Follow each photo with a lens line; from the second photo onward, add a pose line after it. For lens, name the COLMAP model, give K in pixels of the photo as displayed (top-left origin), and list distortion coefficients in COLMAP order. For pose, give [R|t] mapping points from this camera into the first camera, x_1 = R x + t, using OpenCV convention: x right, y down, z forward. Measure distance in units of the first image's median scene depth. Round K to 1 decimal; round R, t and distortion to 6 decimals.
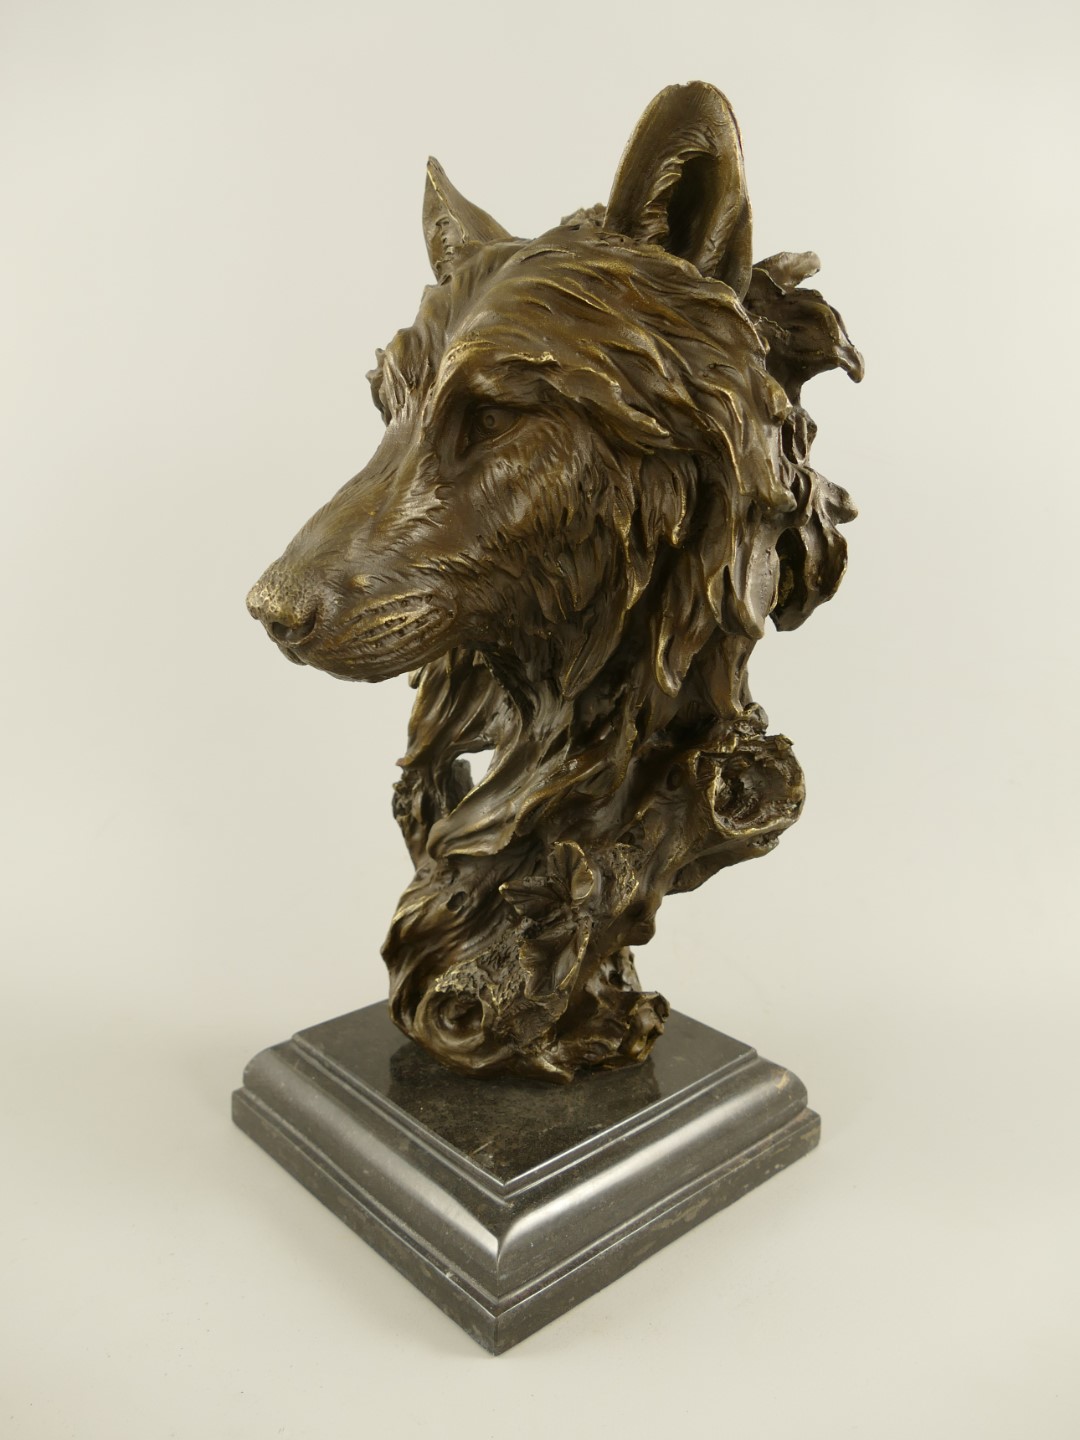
lens RADIAL K [[1159.5, 0, 540.0], [0, 1159.5, 720.0], [0, 0, 1]] dist [-0.007965, -0.004533]
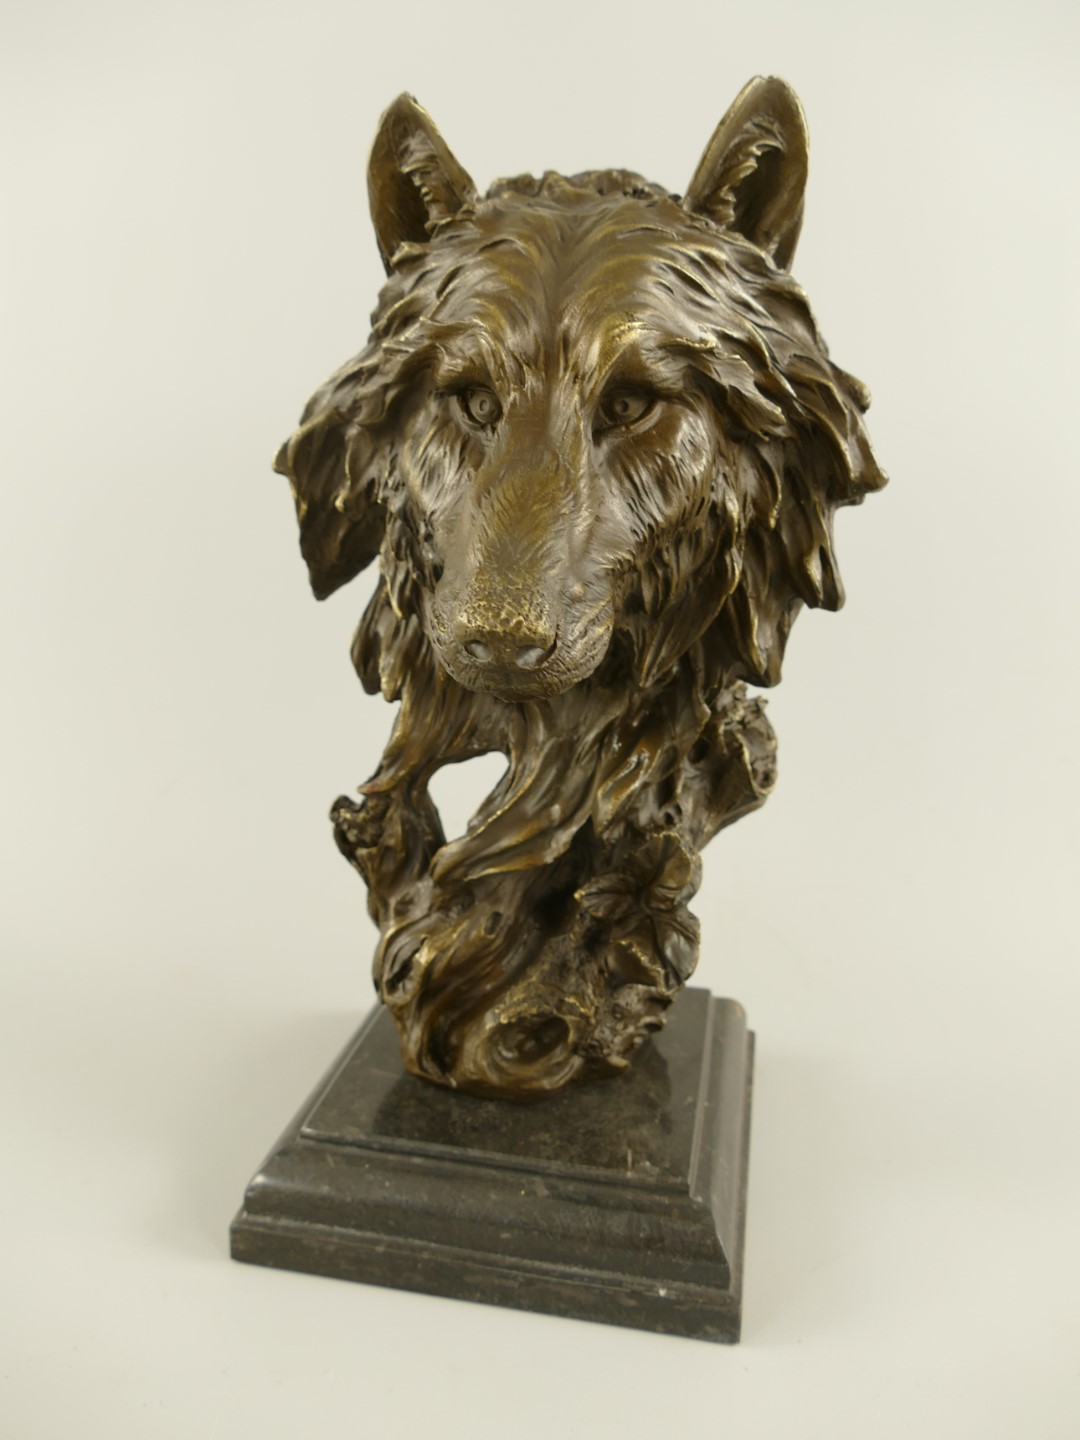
lens RADIAL K [[1159.5, 0, 540.0], [0, 1159.5, 720.0], [0, 0, 1]] dist [-0.007965, -0.004533]
pose [[0.803246, -0.151314, 0.576107, -0.569170], [0.130805, 0.988396, 0.077225, -0.073383], [-0.581107, 0.013327, 0.813718, 0.231003]]
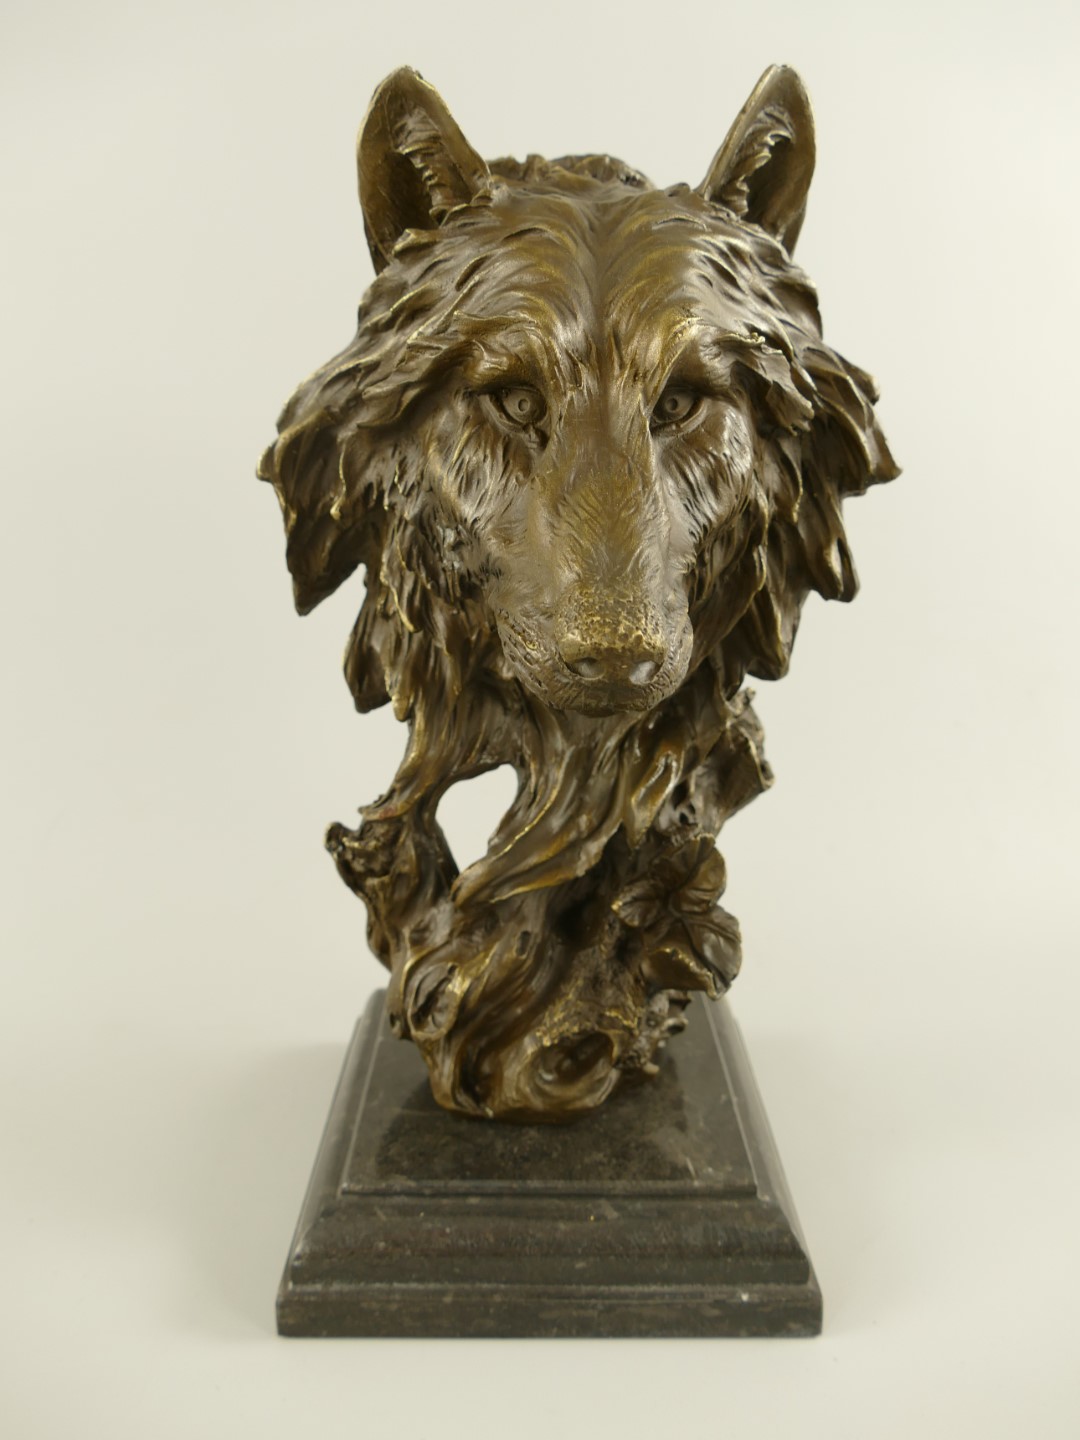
lens RADIAL K [[1159.5, 0, 540.0], [0, 1159.5, 720.0], [0, 0, 1]] dist [-0.007965, -0.004533]
pose [[0.665089, -0.211801, 0.716098, -0.686268], [0.177734, 0.976275, 0.123681, -0.122989], [-0.725305, 0.045016, 0.686955, 0.385854]]
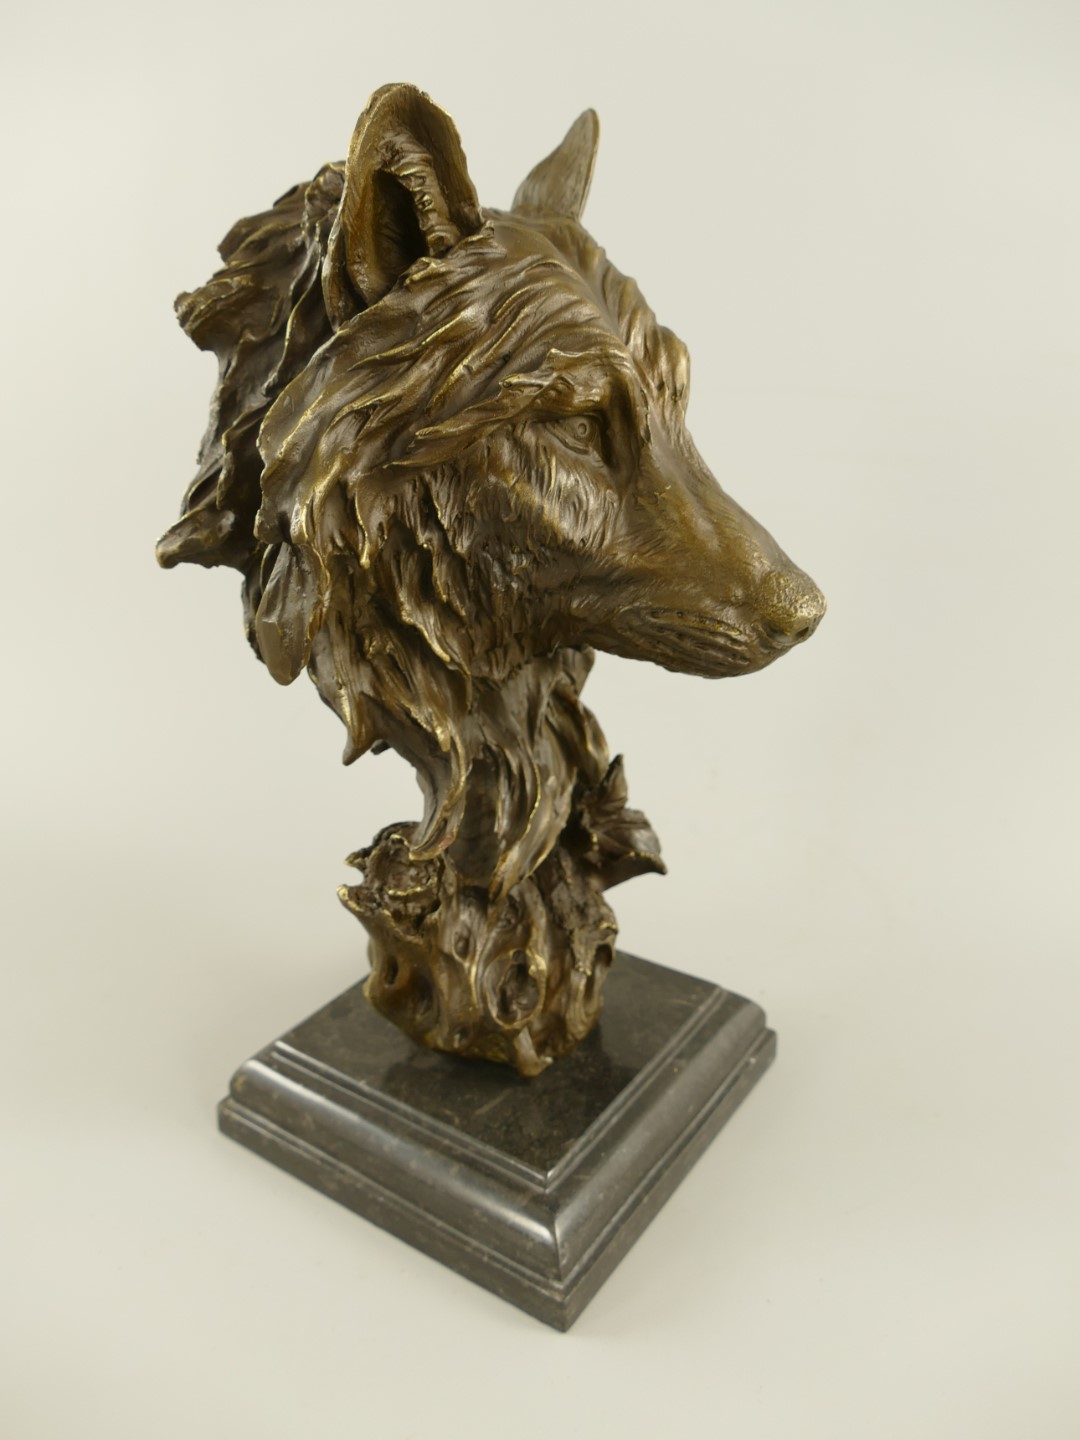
lens RADIAL K [[1159.5, 0, 540.0], [0, 1159.5, 720.0], [0, 0, 1]] dist [-0.007965, -0.004533]
pose [[-0.234207, -0.370971, 0.898625, -0.928943], [0.236801, 0.874727, 0.422822, -0.412241], [-0.942906, 0.311823, -0.117021, 1.105982]]
